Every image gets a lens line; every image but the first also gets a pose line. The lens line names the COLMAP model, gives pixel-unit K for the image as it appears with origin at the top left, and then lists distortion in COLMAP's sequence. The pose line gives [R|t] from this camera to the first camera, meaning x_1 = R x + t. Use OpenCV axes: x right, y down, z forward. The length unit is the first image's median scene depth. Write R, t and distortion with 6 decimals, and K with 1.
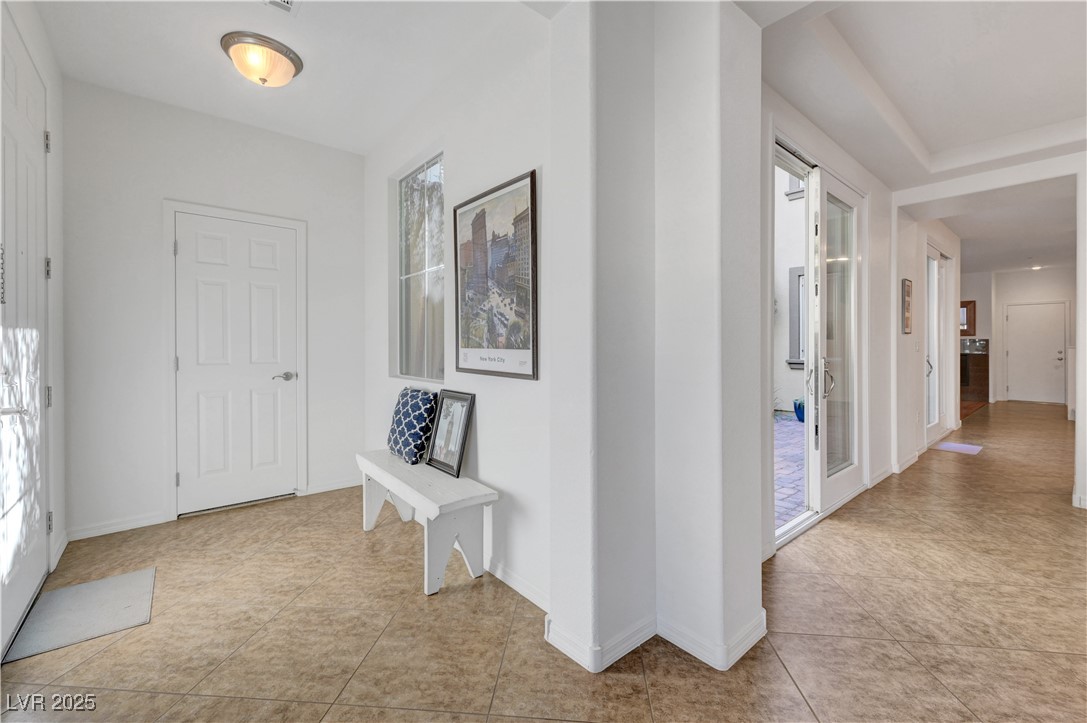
lens RADIAL K [[445.0, 0, 543.0], [0, 445.0, 349.3], [0, 0, 1]] dist [0.002297, 0.000364]
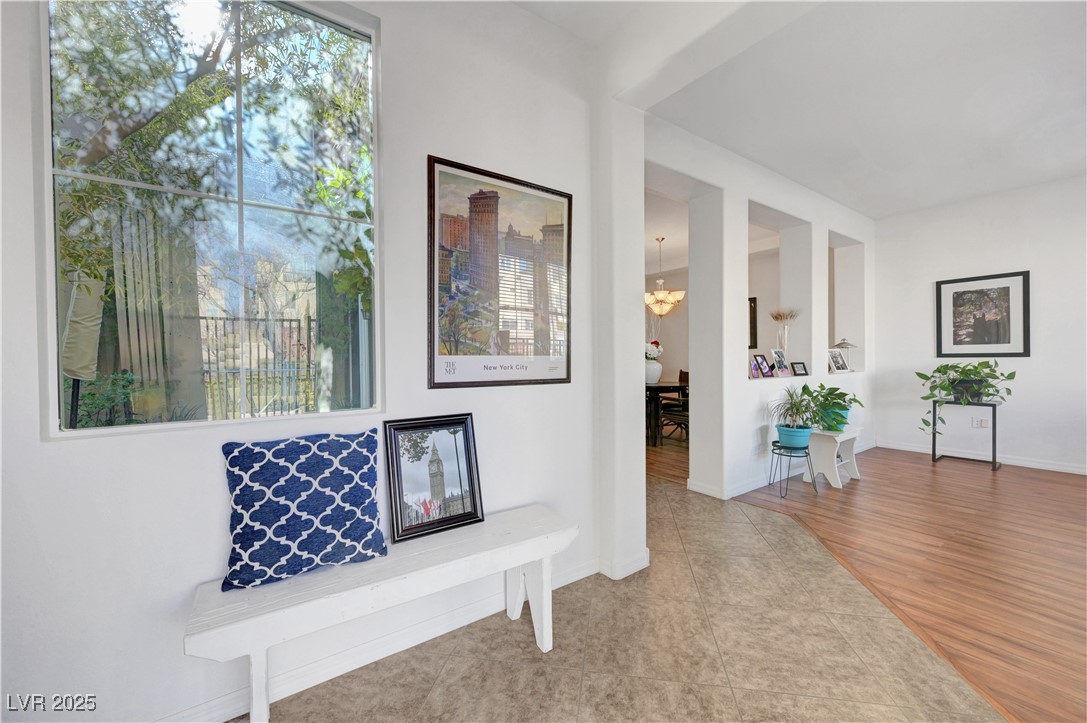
lens RADIAL K [[431.3, 0, 531.0], [0, 431.3, 358.1], [0, 0, 1]] dist [-0.003617, -0.000093]
pose [[0.100489, -0.014335, 0.994835, -0.915827], [0.010894, 0.999852, 0.013307, -0.006643], [-0.994879, 0.009501, 0.100630, 0.817560]]
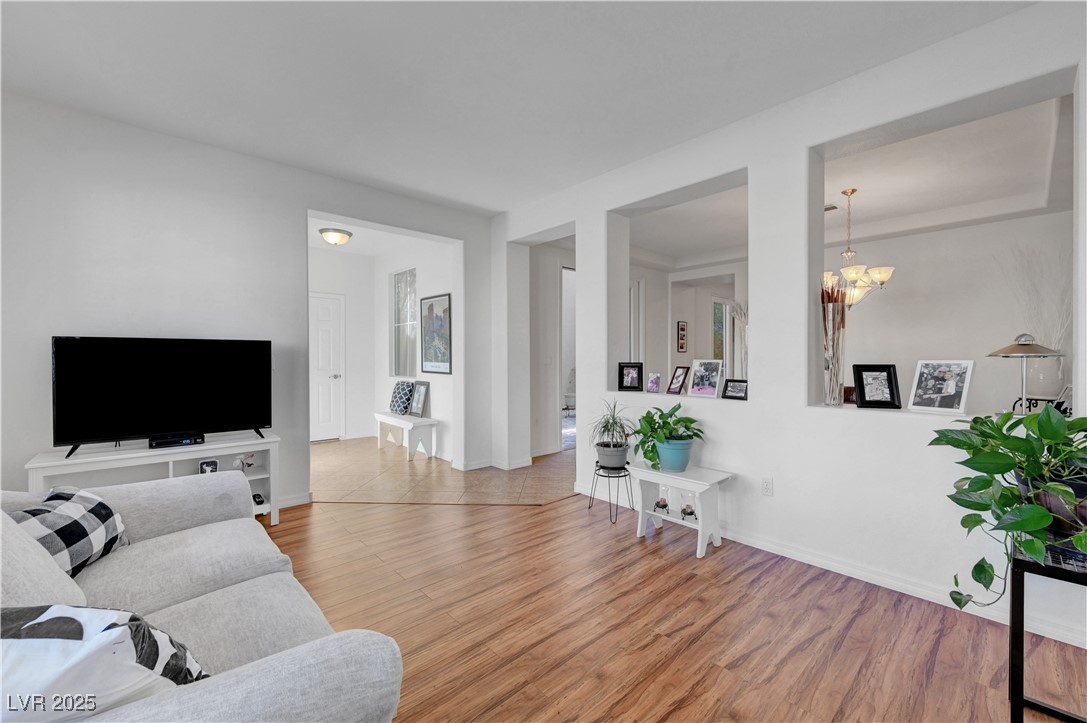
lens RADIAL K [[431.3, 0, 531.0], [0, 431.3, 358.1], [0, 0, 1]] dist [-0.003617, -0.000093]
pose [[0.999852, -0.003774, 0.016779, 0.336340], [0.003874, 0.999975, -0.005911, -0.008200], [-0.016756, 0.005975, 0.999842, -1.240825]]
